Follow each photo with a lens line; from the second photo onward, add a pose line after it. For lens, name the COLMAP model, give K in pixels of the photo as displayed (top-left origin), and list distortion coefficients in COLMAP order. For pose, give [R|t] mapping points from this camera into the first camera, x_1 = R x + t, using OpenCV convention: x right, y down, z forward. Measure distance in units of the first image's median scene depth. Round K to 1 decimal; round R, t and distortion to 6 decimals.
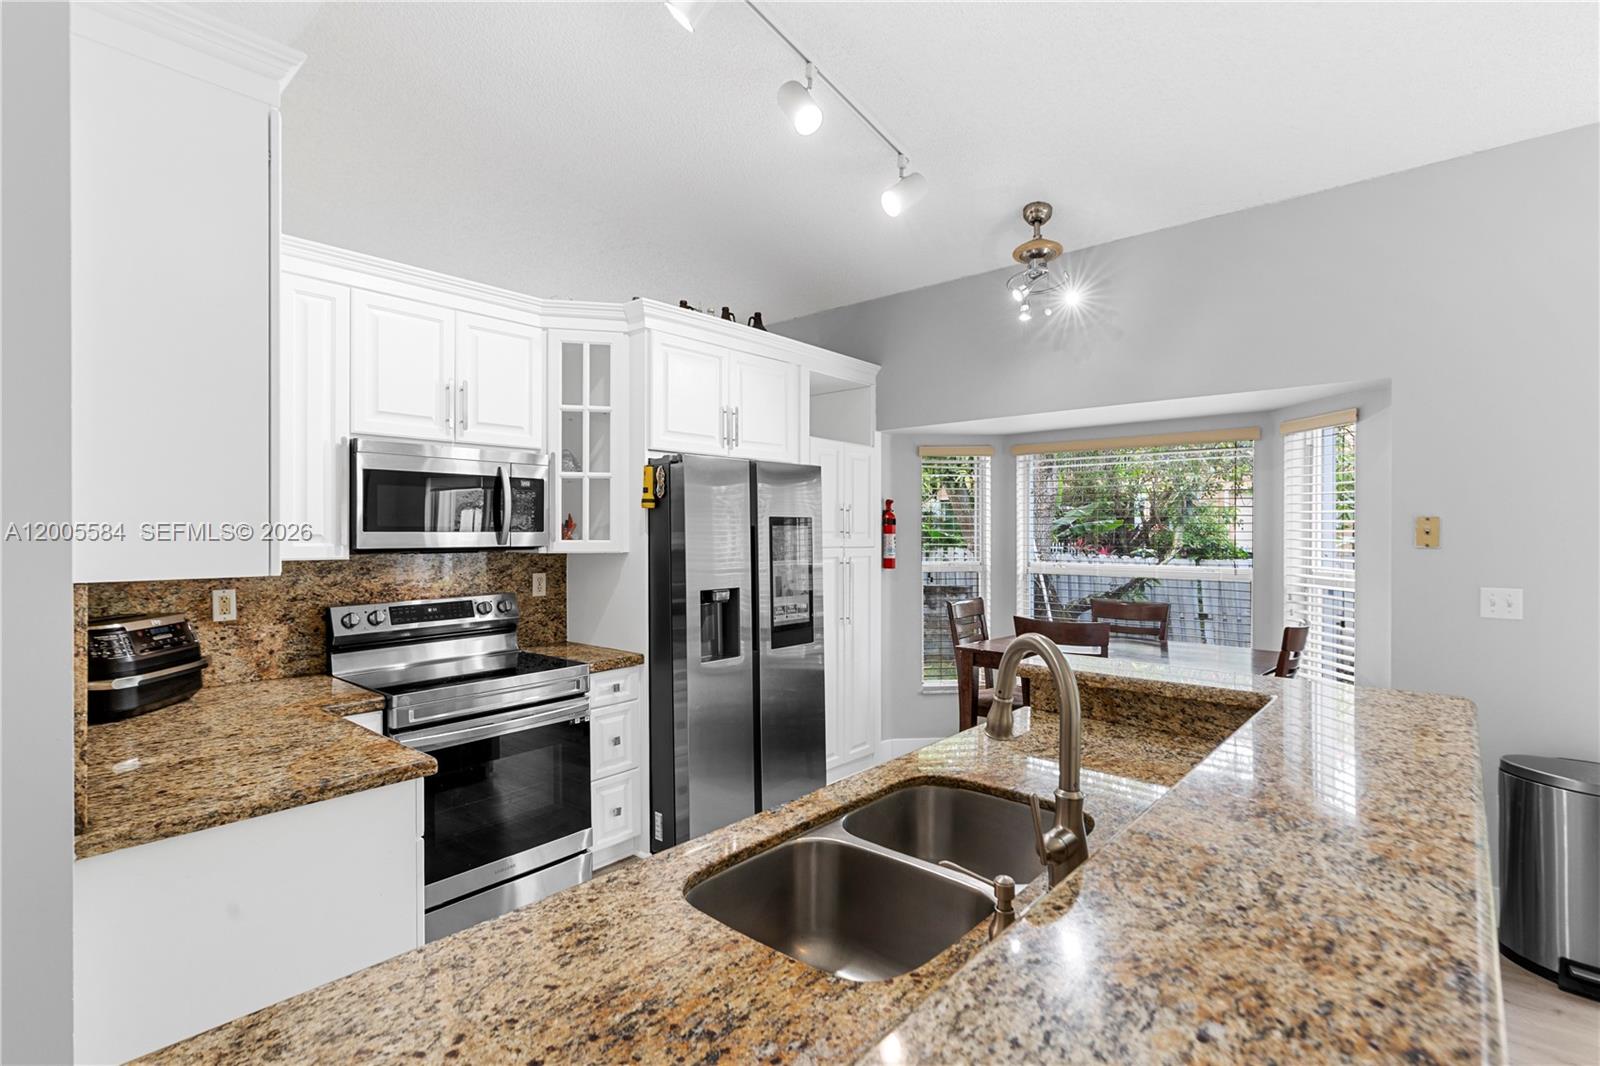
lens RADIAL K [[757.8, 0, 801.3], [0, 757.8, 533.8], [0, 0, 1]] dist [-0.009247, 0.003596]
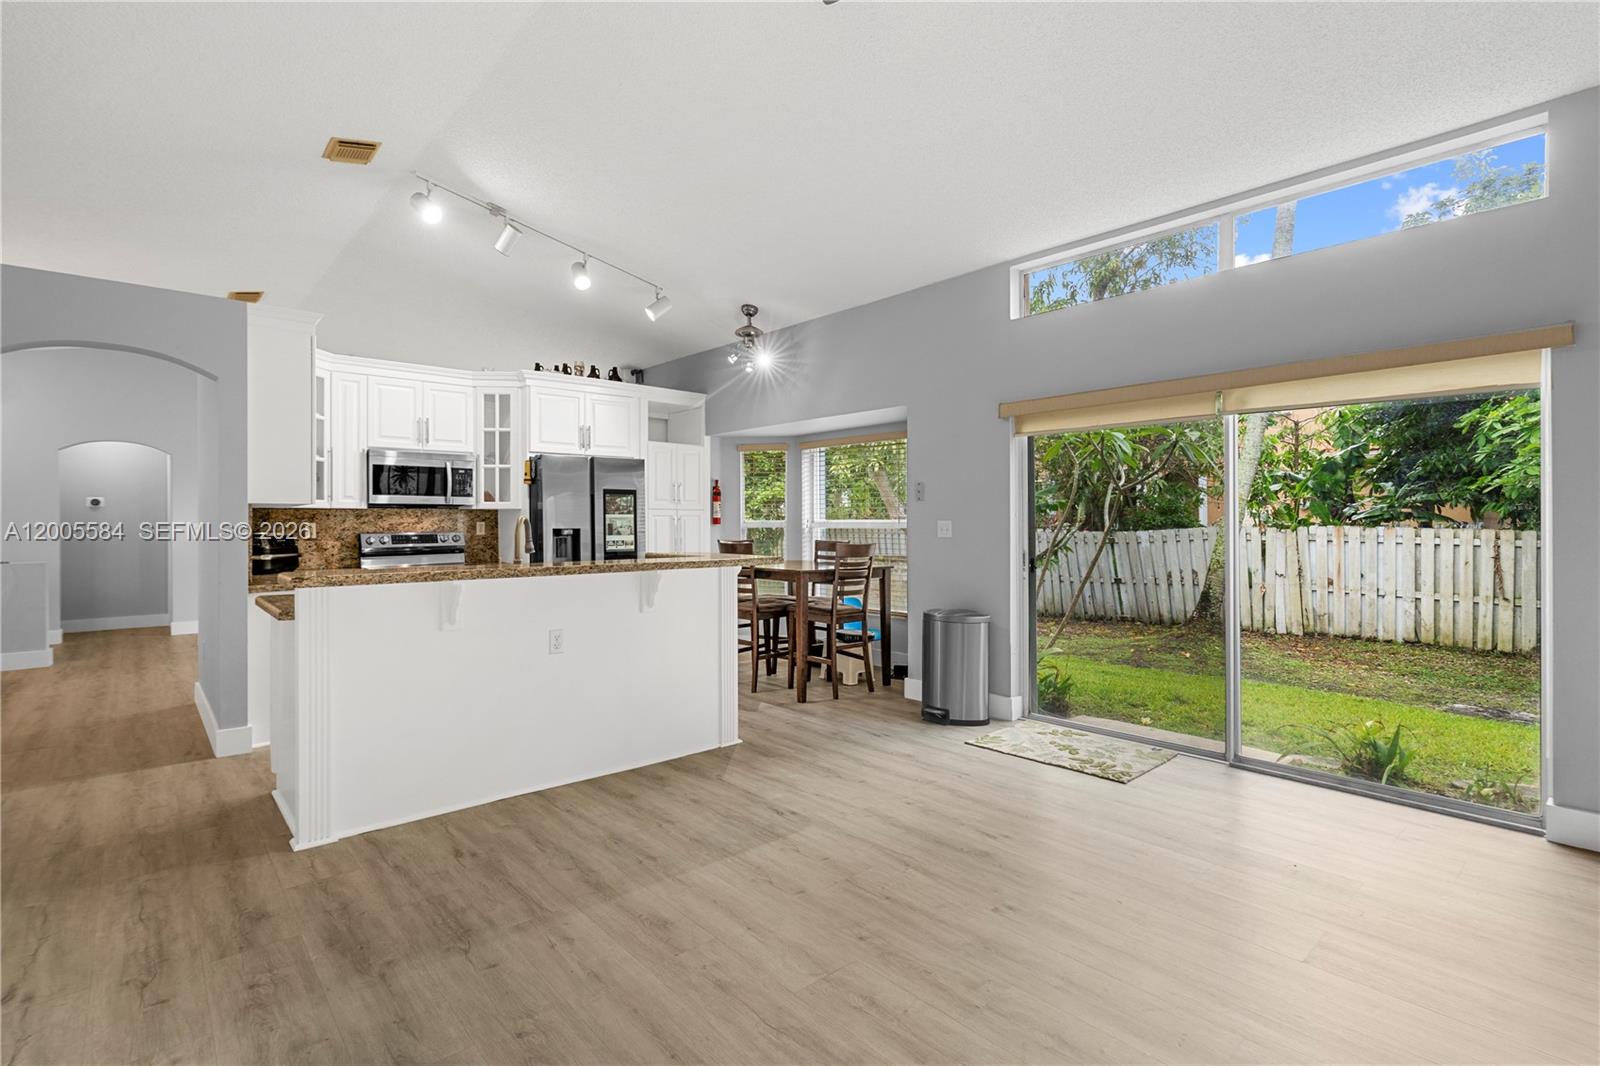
lens RADIAL K [[757.8, 0, 802.4], [0, 757.8, 522.9], [0, 0, 1]] dist [-0.009247, 0.003596]
pose [[0.992425, -0.002916, -0.122814, 0.671424], [0.002981, 0.999995, 0.000347, 0.060674], [0.122812, -0.000710, 0.992430, -0.722054]]
